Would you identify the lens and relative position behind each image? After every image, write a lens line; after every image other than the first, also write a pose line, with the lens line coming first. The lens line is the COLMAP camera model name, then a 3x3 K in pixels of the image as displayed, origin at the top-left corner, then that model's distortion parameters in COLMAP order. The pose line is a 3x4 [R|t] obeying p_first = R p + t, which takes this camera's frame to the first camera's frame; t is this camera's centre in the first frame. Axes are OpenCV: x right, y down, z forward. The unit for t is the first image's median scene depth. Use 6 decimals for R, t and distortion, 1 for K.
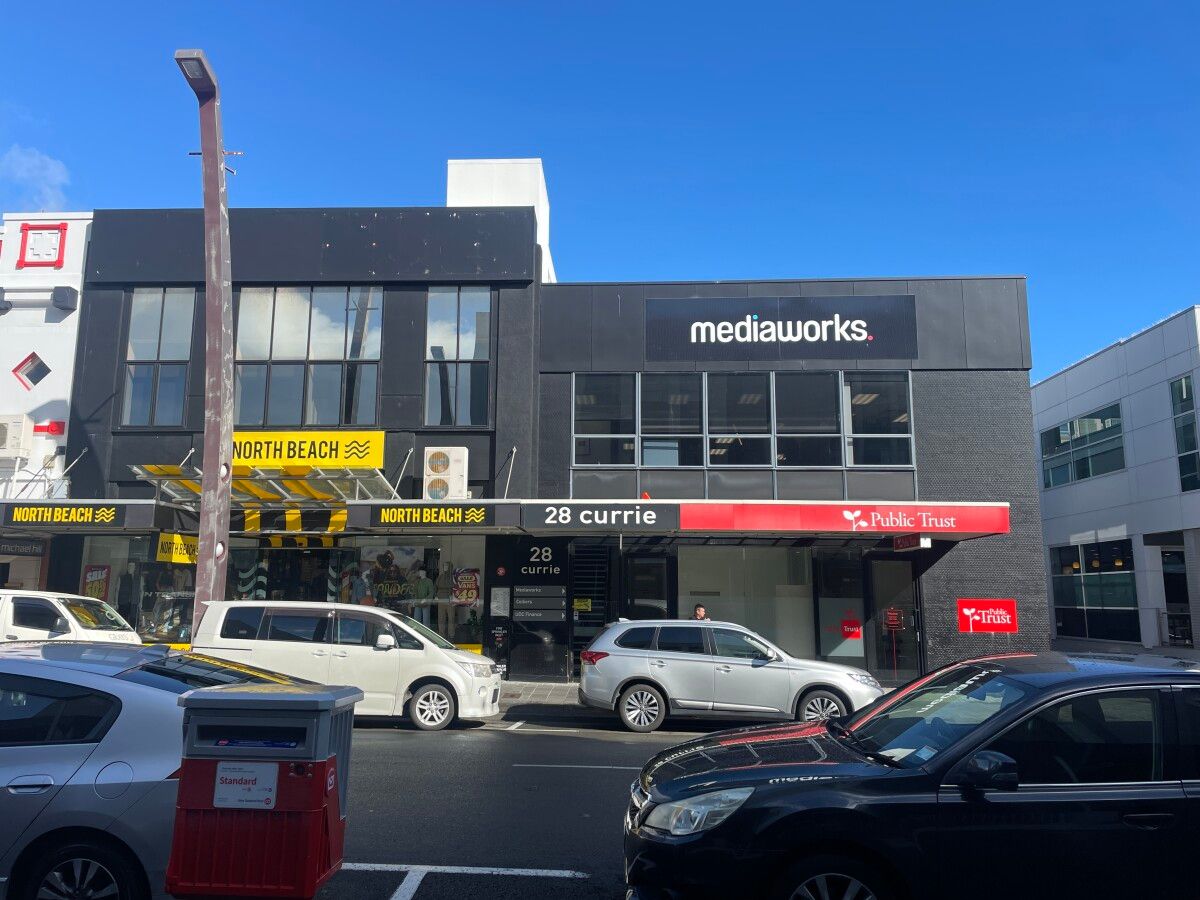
lens RADIAL K [[921.5, 0, 588.2], [0, 921.5, 447.4], [0, 0, 1]] dist [0.064065, -0.012543]
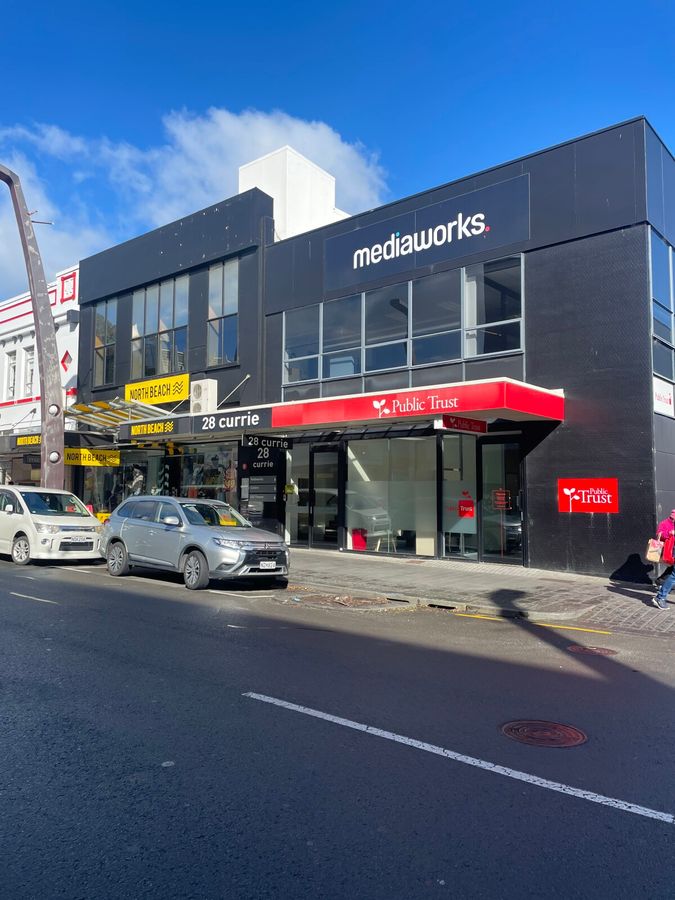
lens RADIAL K [[691.1, 0, 331.4], [0, 691.1, 447.2], [0, 0, 1]] dist [0.064065, -0.012543]
pose [[0.787211, -0.046351, -0.614940, 0.630706], [0.099550, 0.993644, 0.052542, 0.063634], [0.608596, -0.102579, 0.786822, 0.265531]]
